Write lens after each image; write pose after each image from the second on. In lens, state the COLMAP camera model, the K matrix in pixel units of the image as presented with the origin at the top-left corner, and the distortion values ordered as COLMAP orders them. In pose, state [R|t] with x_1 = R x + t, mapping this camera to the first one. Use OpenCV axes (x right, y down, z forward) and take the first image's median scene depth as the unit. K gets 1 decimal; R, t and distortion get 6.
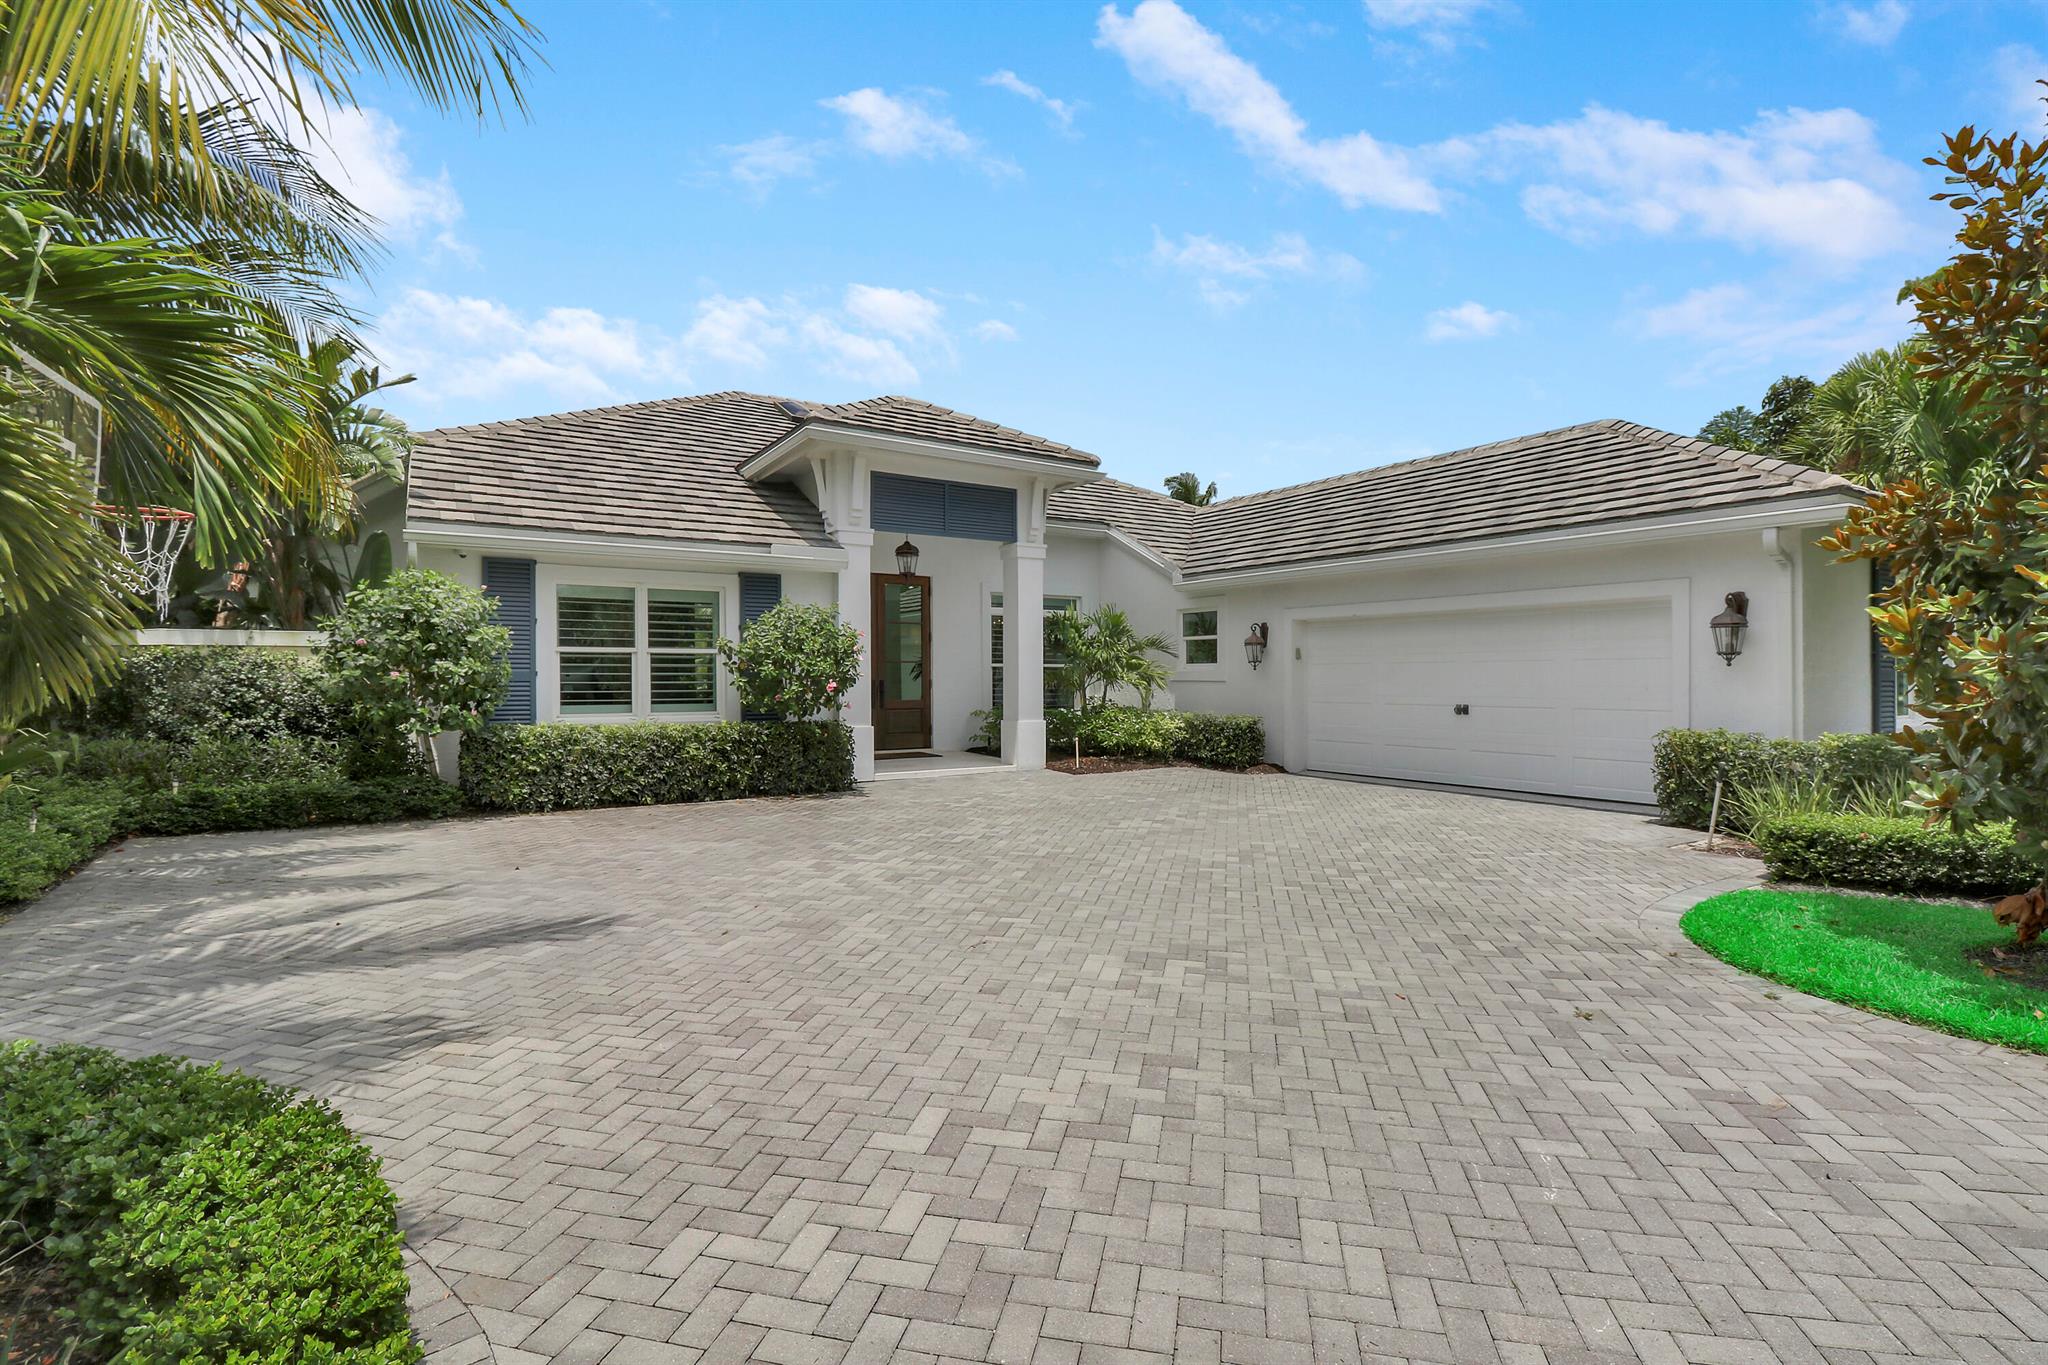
lens RADIAL K [[949.4, 0, 1024.2], [0, 949.4, 689.8], [0, 0, 1]] dist [0.000805, -0.013994]
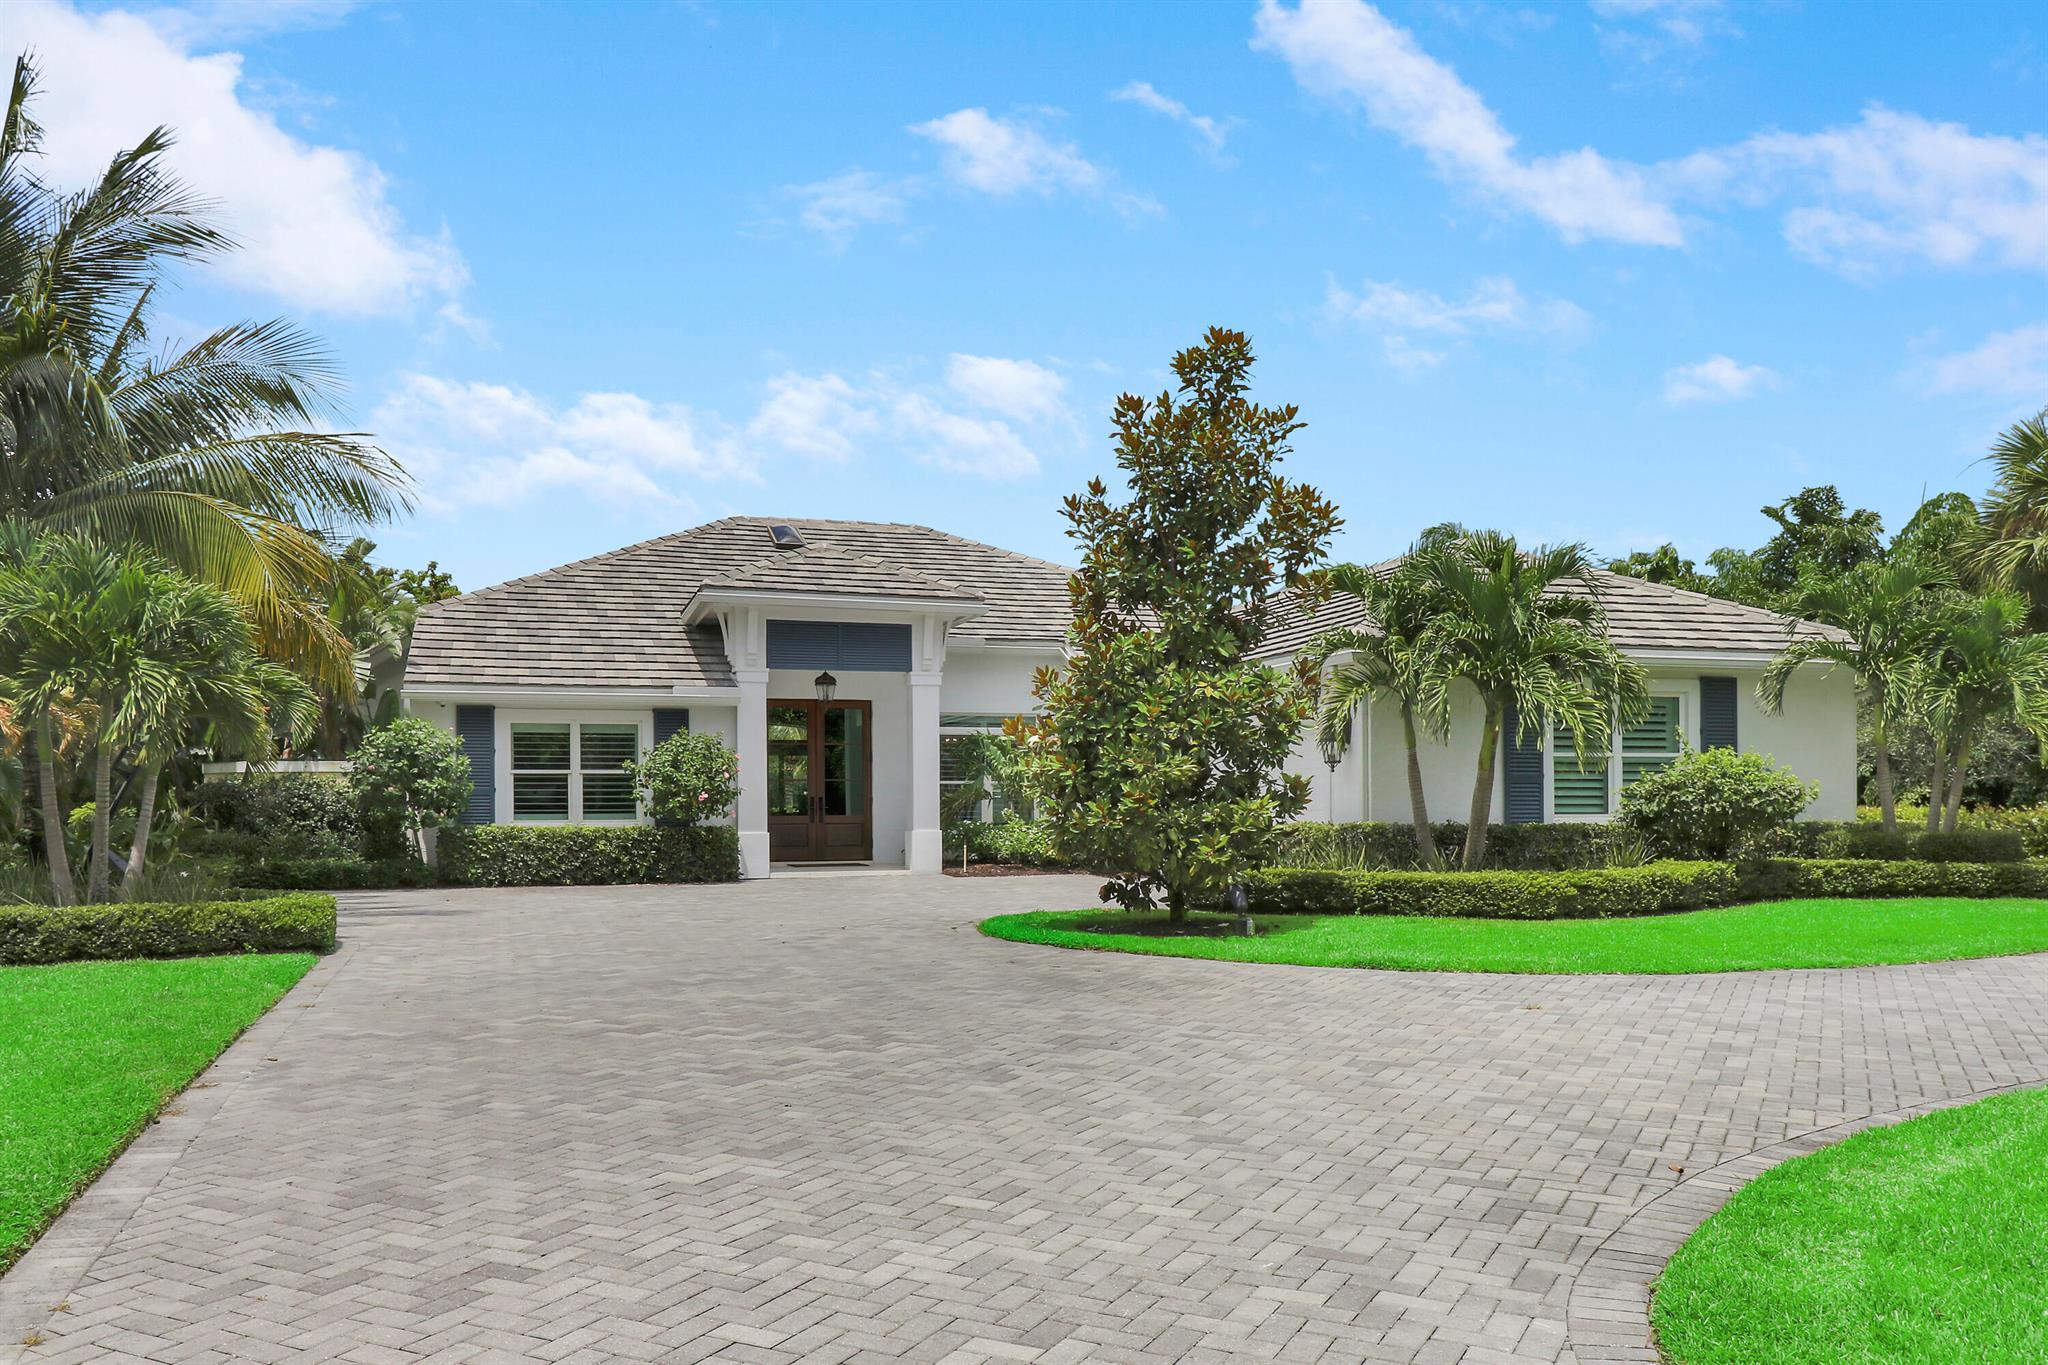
lens RADIAL K [[1717.2, 0, 1226.6], [0, 1717.2, 828.7], [0, 0, 1]] dist [0.017784, 0.005781]
pose [[0.980717, -0.007589, -0.195287, 0.926751], [0.005973, 0.999943, -0.008863, 0.062219], [0.195343, 0.007526, 0.980706, -1.131517]]
